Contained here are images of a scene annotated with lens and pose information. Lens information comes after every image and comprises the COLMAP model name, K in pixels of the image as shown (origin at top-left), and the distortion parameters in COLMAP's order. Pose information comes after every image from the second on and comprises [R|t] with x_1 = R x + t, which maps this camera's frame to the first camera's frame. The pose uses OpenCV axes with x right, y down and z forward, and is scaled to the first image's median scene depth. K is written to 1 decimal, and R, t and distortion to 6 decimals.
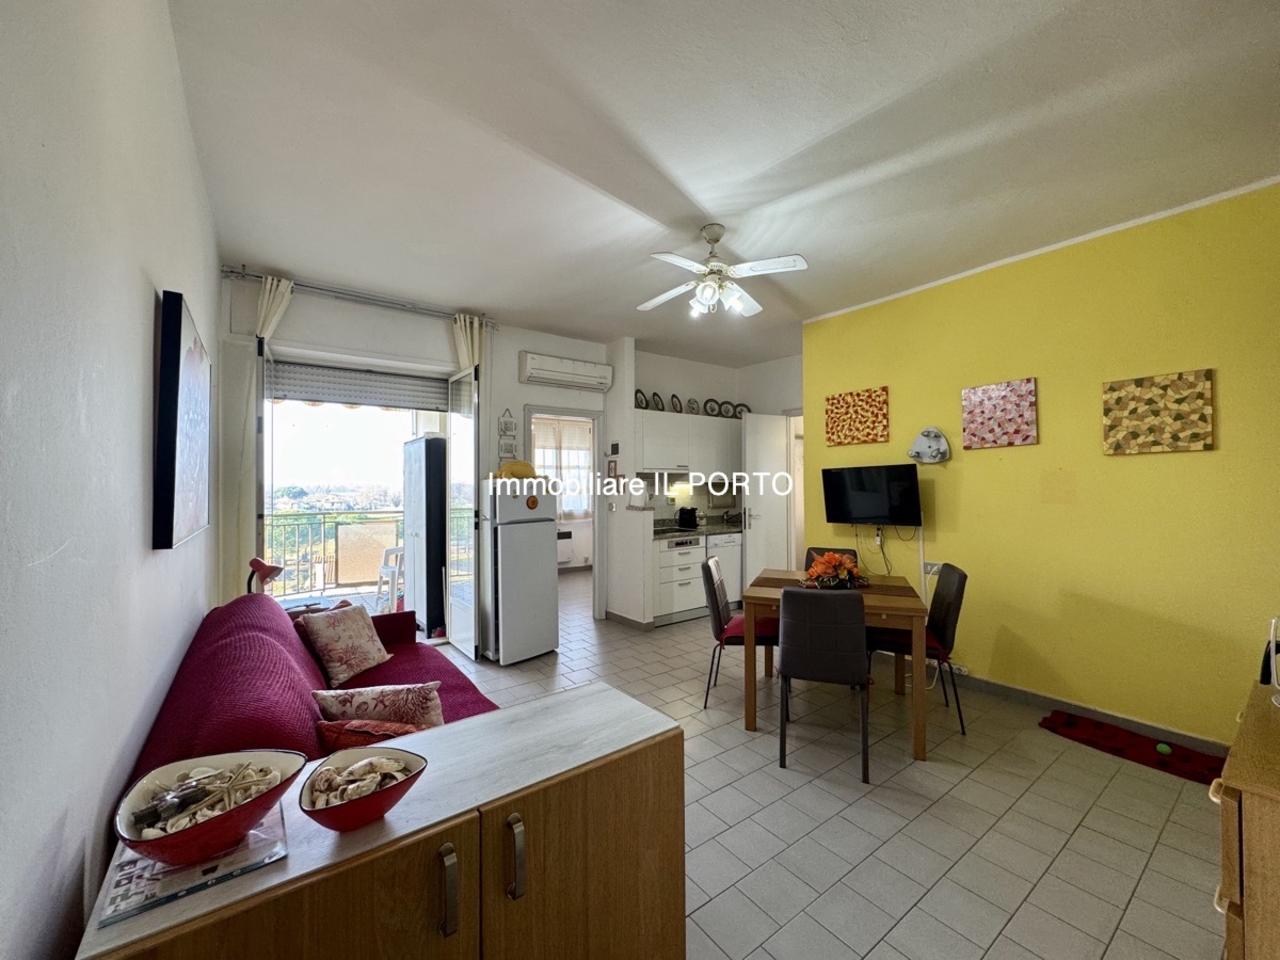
lens RADIAL K [[510.0, 0, 641.9], [0, 510.0, 480.2], [0, 0, 1]] dist [-0.008101, 0.001155]
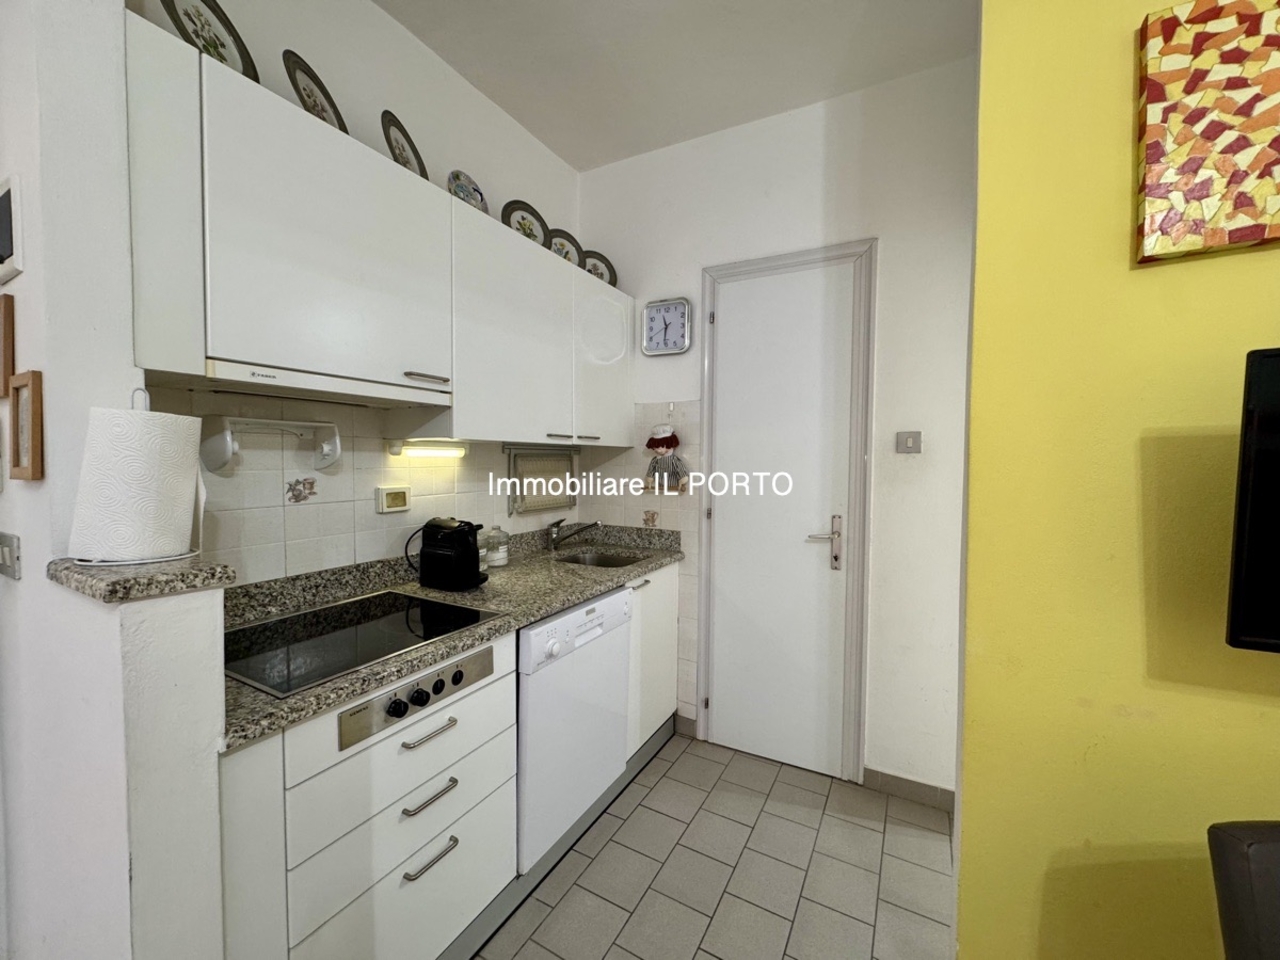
lens RADIAL K [[510.0, 0, 648.1], [0, 510.0, 480.7], [0, 0, 1]] dist [-0.008101, 0.001155]
pose [[0.905323, -0.009681, 0.424614, 0.076822], [-0.013270, 0.998607, 0.051061, 0.012897], [-0.424517, -0.051861, 0.903933, 0.757654]]
